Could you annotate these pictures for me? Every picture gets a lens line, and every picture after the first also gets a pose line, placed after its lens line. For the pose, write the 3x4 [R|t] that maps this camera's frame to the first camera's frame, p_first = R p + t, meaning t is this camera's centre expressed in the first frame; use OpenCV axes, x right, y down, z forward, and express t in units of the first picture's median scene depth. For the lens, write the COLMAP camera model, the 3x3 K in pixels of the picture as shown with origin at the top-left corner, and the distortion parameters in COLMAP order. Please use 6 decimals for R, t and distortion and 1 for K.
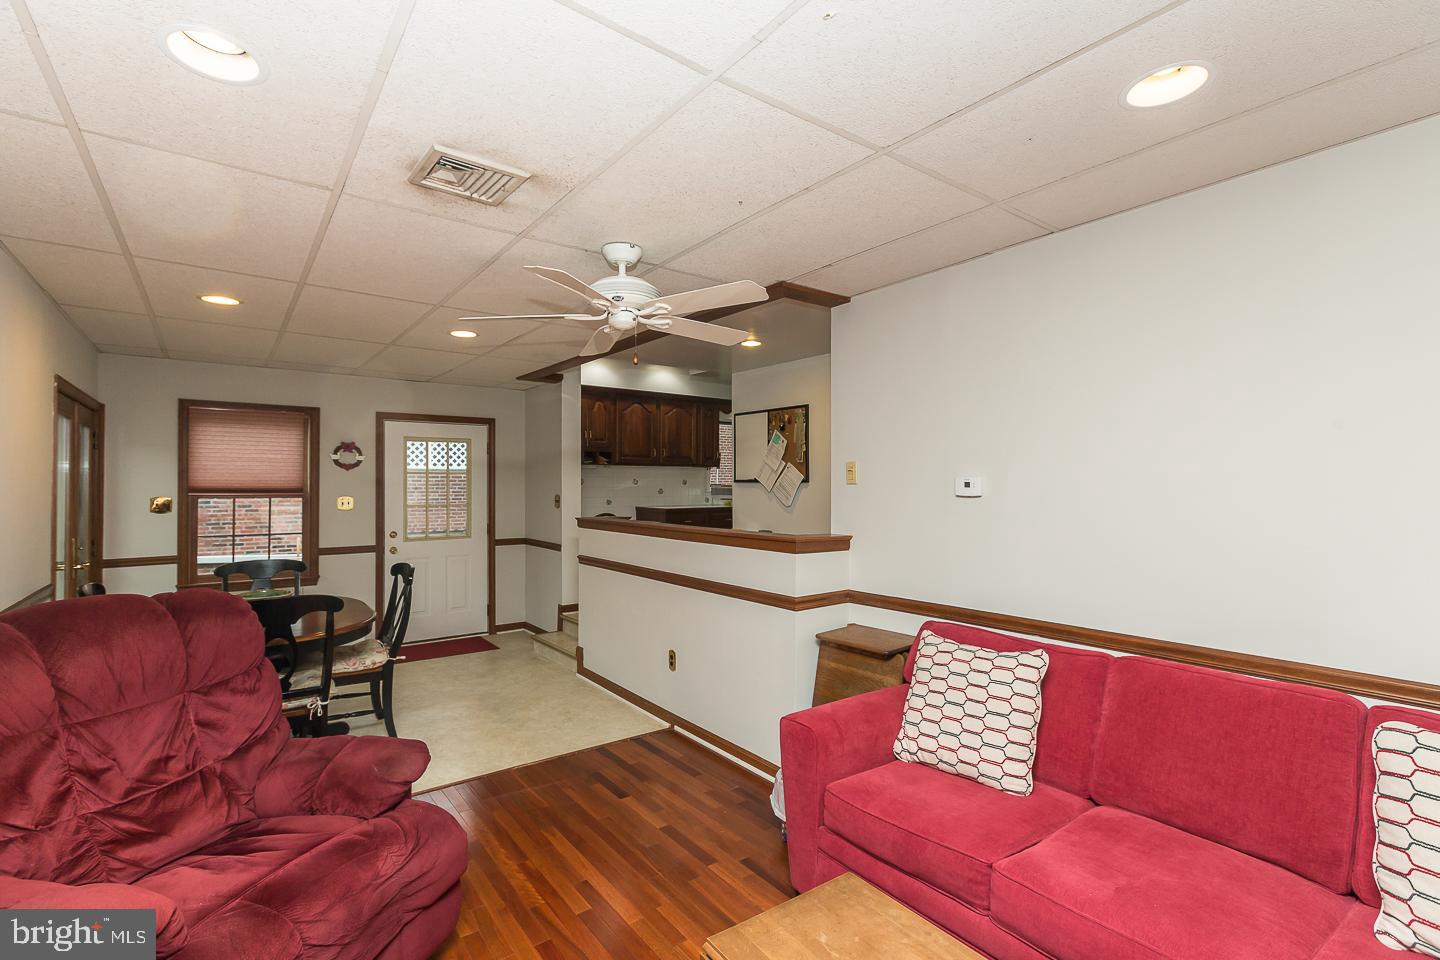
lens RADIAL K [[657.0, 0, 721.5], [0, 657.0, 477.9], [0, 0, 1]] dist [0.001322, -0.001709]
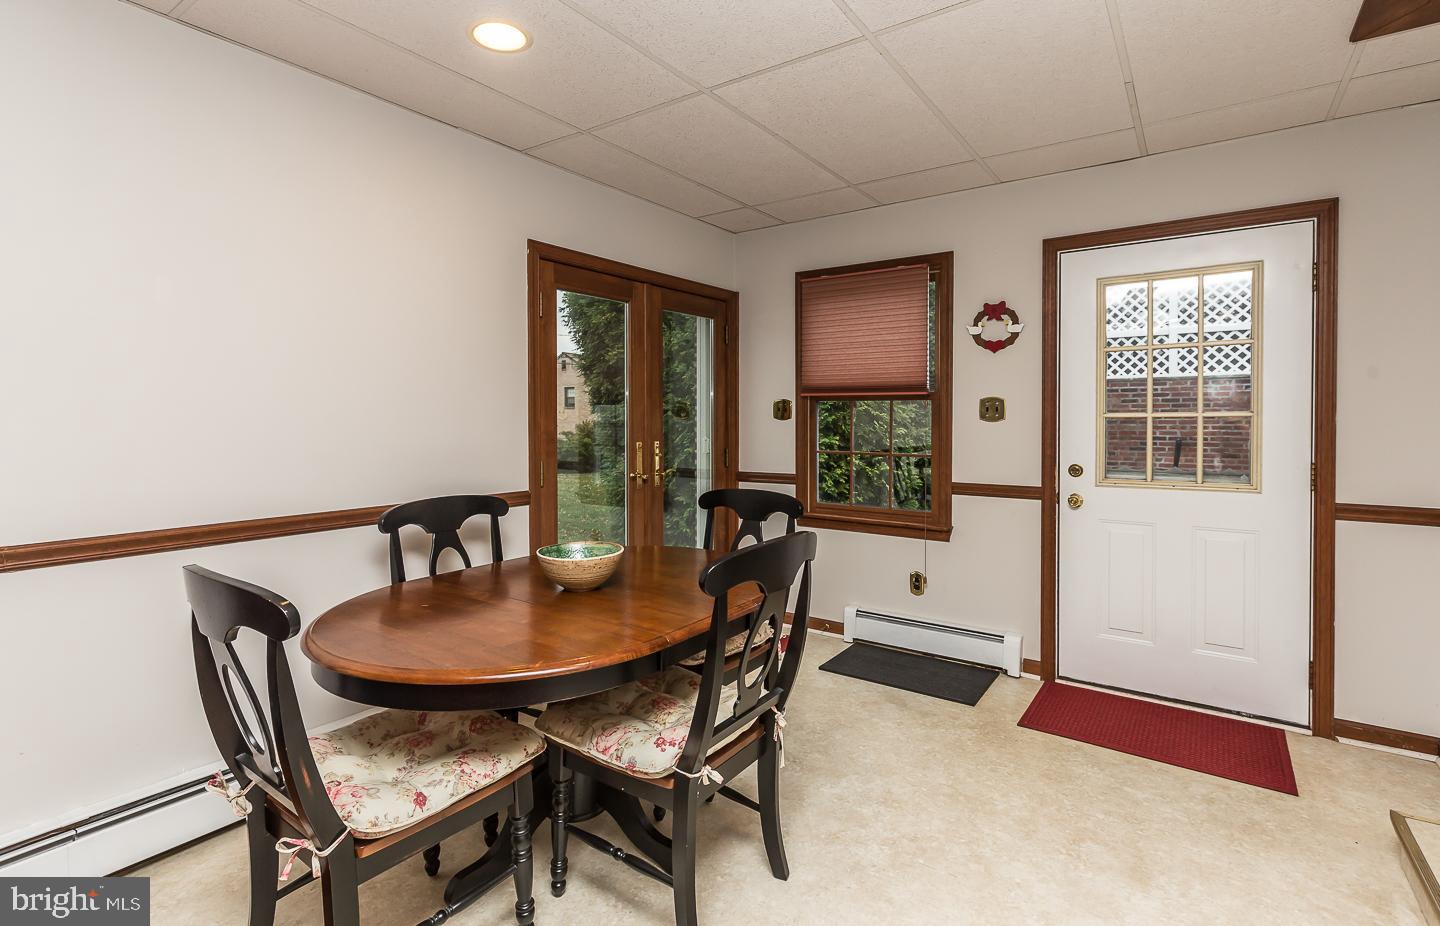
lens RADIAL K [[675.7, 0, 718.7], [0, 675.7, 427.2], [0, 0, 1]] dist [-0.000183, 0.000317]
pose [[0.309894, 0.020196, -0.950556, -0.081787], [0.013314, 0.999584, 0.025578, 0.036011], [0.950678, -0.020583, 0.309497, 0.591063]]
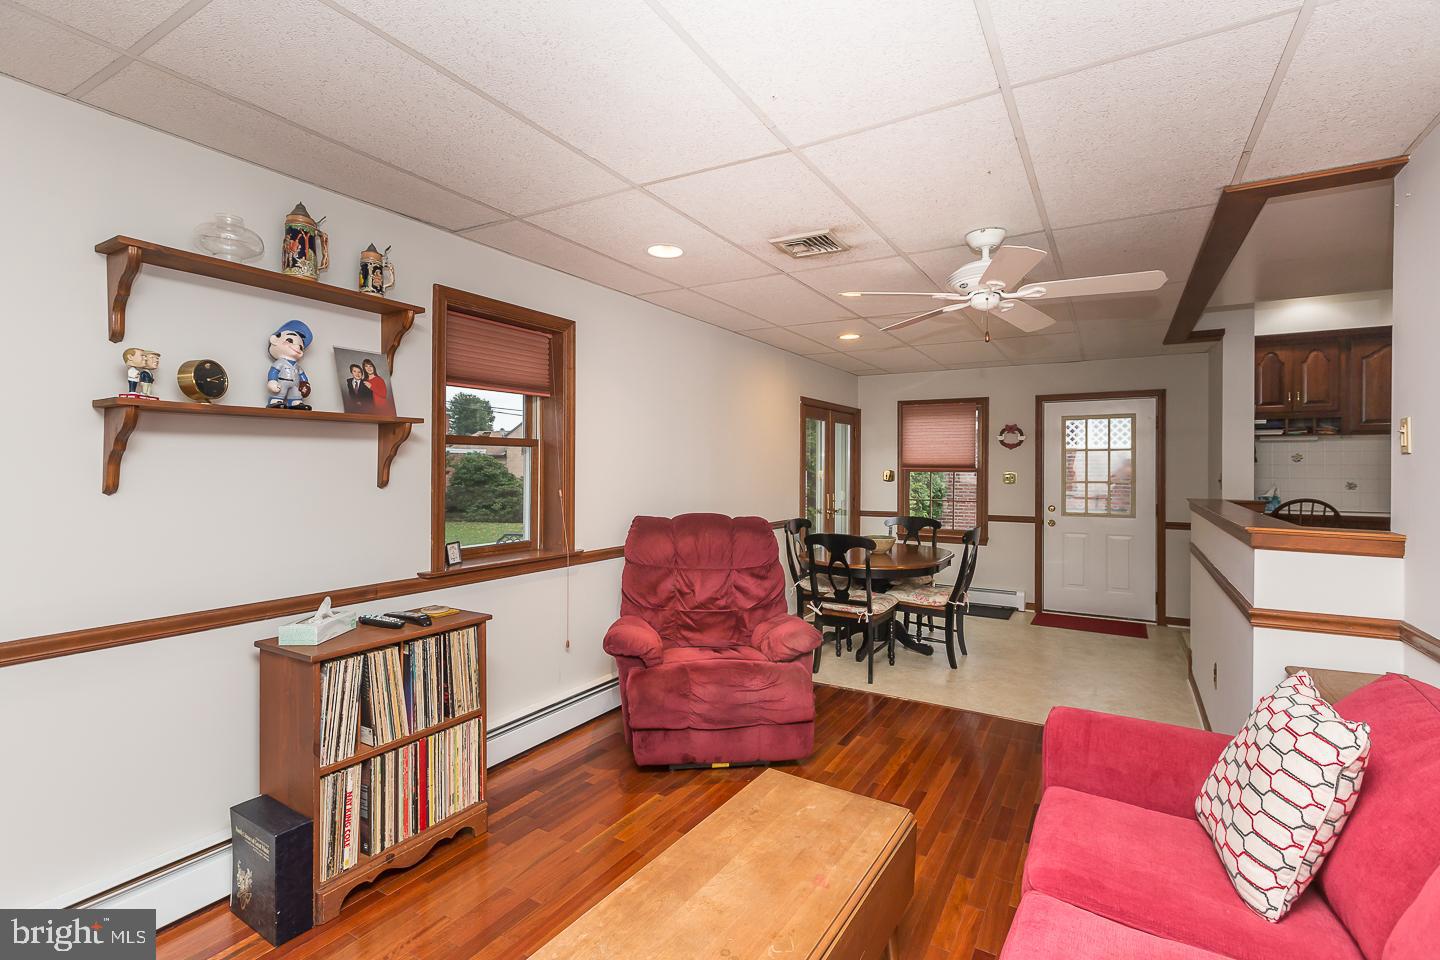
lens RADIAL K [[657.0, 0, 711.0], [0, 657.0, 468.9], [0, 0, 1]] dist [0.001322, -0.001709]
pose [[0.372879, 0.007029, -0.927853, 0.302778], [0.005769, 0.999934, 0.009894, 0.008120], [0.927862, -0.009042, 0.372814, 0.086056]]
